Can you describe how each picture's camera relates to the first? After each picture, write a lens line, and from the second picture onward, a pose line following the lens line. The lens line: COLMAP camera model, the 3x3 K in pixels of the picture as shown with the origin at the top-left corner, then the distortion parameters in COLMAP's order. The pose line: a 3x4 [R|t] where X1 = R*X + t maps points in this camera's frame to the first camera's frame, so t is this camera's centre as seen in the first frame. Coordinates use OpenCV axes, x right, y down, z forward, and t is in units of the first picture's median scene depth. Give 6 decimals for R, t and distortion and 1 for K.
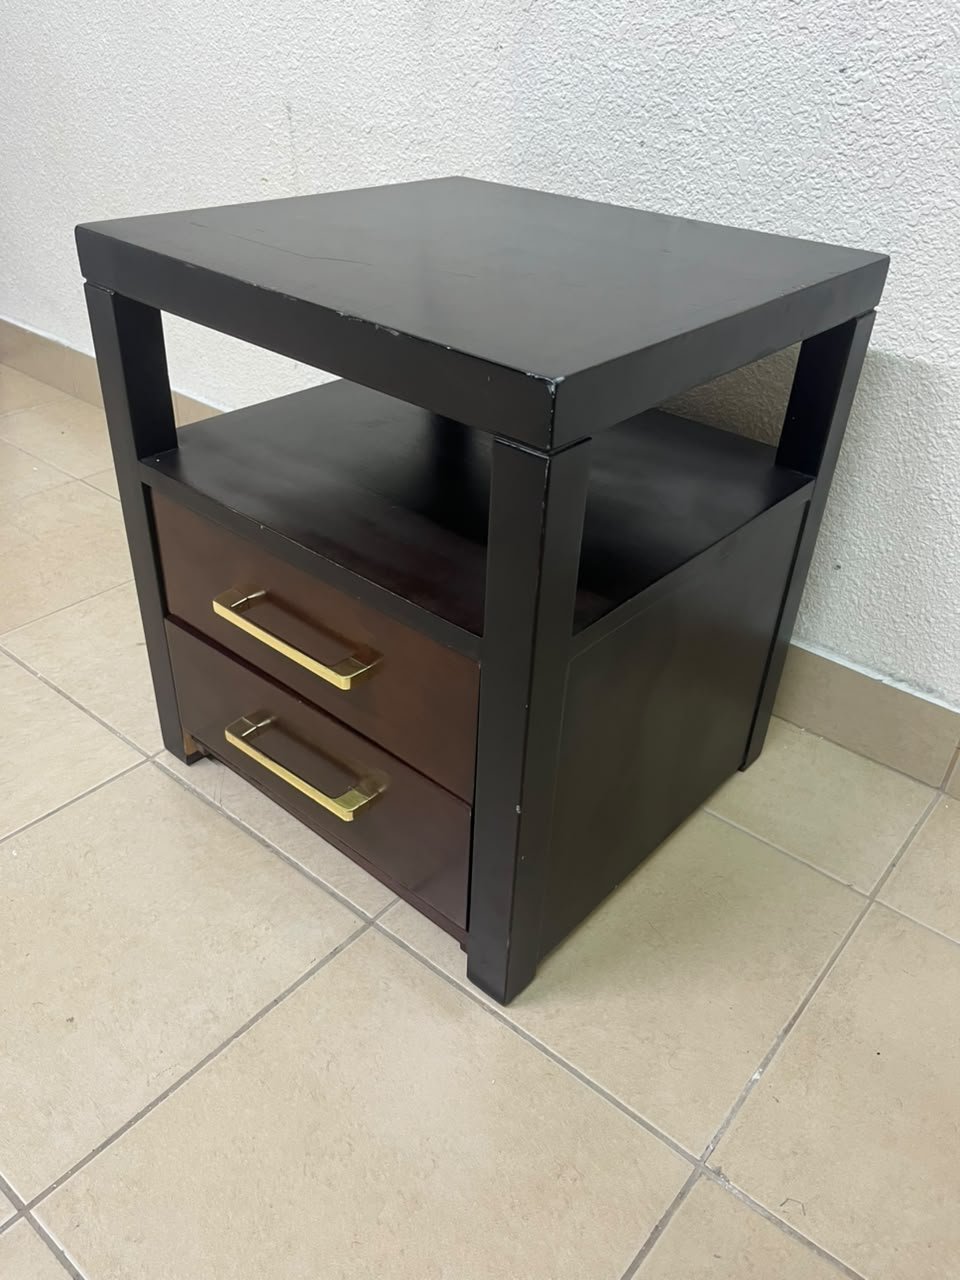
lens RADIAL K [[972.0, 0, 476.1], [0, 972.0, 646.4], [0, 0, 1]] dist [0.089632, -0.134890]
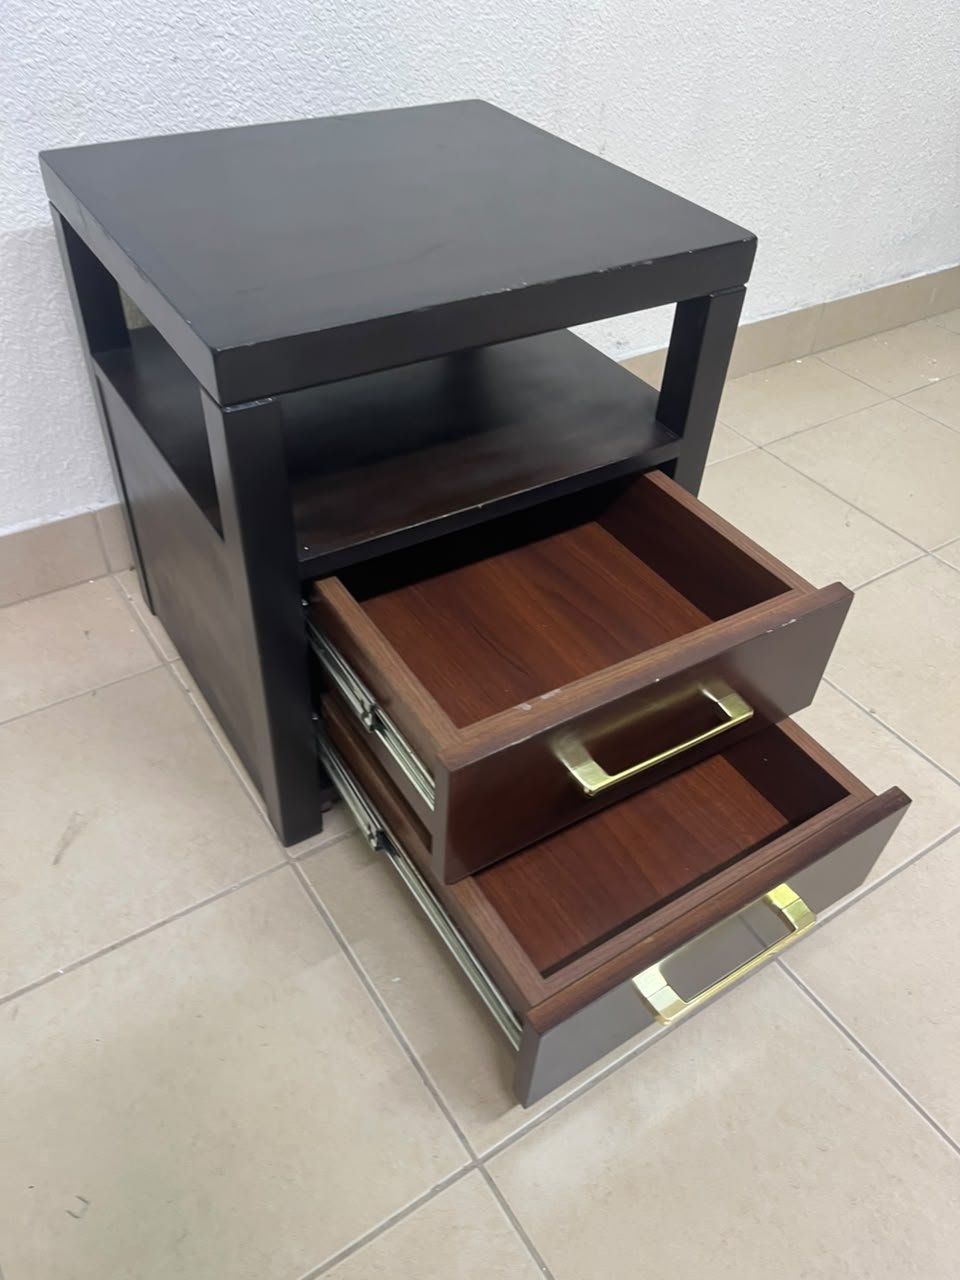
lens RADIAL K [[972.0, 0, 479.1], [0, 972.0, 646.4], [0, 0, 1]] dist [0.089632, -0.134890]
pose [[0.287270, -0.668028, 0.686450, -0.861135], [0.503620, 0.714943, 0.484998, -0.430684], [-0.814766, 0.206385, 0.541814, 0.344846]]
